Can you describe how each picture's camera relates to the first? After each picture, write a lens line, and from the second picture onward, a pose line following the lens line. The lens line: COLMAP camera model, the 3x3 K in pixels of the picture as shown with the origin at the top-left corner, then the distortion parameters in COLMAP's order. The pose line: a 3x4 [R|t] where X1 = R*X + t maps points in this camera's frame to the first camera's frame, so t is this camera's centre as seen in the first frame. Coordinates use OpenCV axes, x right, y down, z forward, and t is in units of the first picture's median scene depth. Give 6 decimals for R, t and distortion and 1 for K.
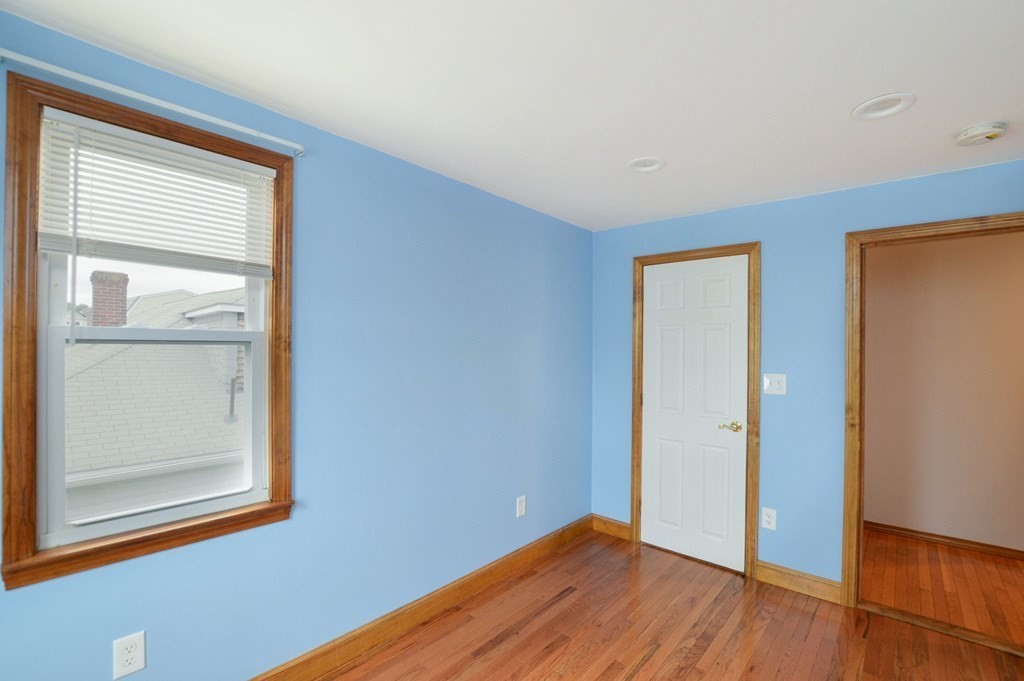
lens RADIAL K [[460.9, 0, 515.4], [0, 460.9, 348.0], [0, 0, 1]] dist [-0.022517, 0.000317]
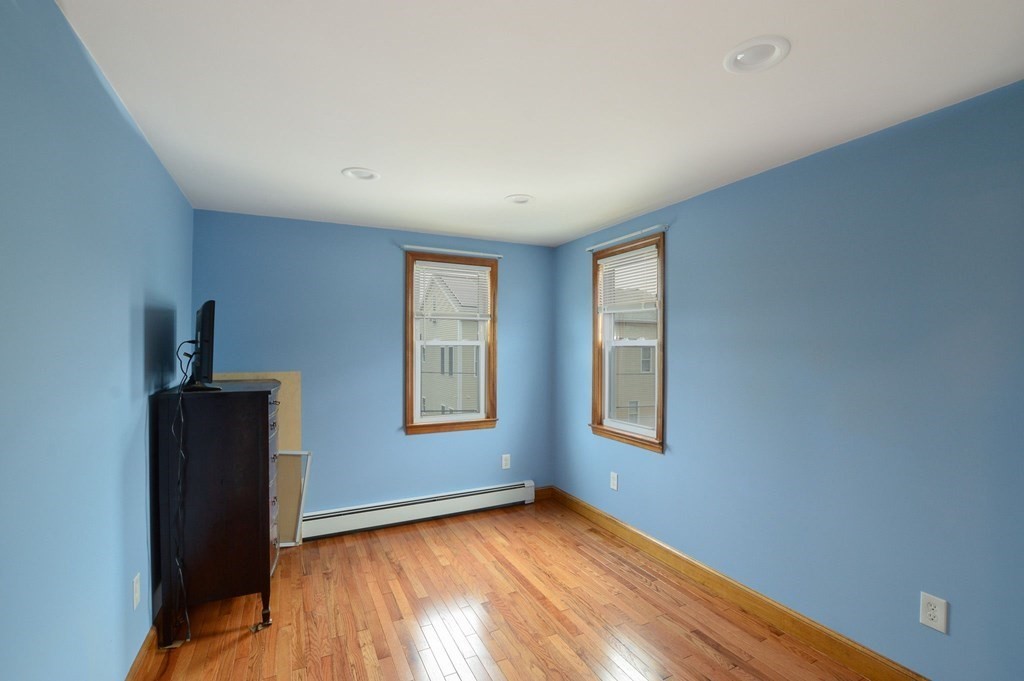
lens RADIAL K [[460.9, 0, 515.4], [0, 460.9, 348.0], [0, 0, 1]] dist [-0.022517, 0.000317]
pose [[-0.387845, -0.005429, -0.921708, 1.071824], [-0.000921, 0.999984, -0.005502, 0.008035], [0.921724, -0.001286, -0.387844, 1.022833]]
